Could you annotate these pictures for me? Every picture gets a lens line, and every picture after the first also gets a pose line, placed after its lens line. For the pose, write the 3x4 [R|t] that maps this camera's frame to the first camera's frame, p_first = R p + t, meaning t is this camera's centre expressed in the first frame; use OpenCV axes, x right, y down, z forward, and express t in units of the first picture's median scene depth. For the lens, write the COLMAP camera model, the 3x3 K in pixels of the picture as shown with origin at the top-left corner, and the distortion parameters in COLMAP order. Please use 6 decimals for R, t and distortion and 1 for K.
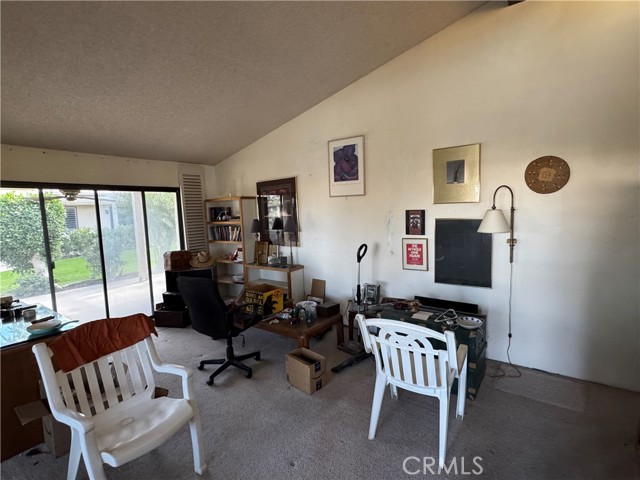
lens RADIAL K [[318.1, 0, 318.5], [0, 318.1, 240.0], [0, 0, 1]] dist [0.006681, -0.000213]
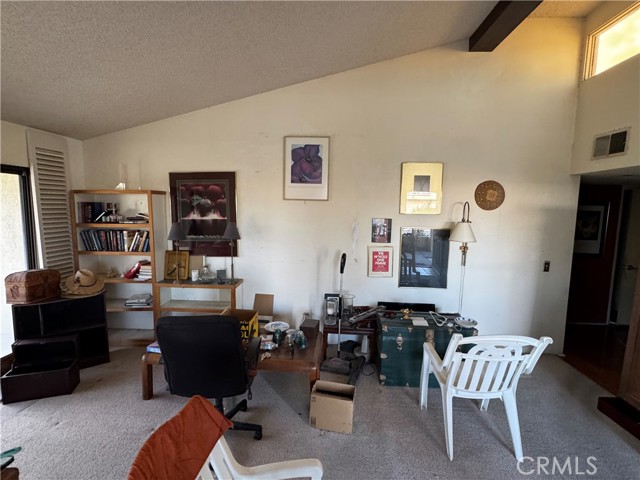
lens RADIAL K [[318.1, 0, 319.0], [0, 318.1, 239.6], [0, 0, 1]] dist [0.006681, -0.000213]
pose [[0.841068, -0.009335, 0.540849, -0.371668], [0.008669, 0.999955, 0.003777, -0.028138], [-0.540860, 0.001511, 0.841112, 0.214356]]
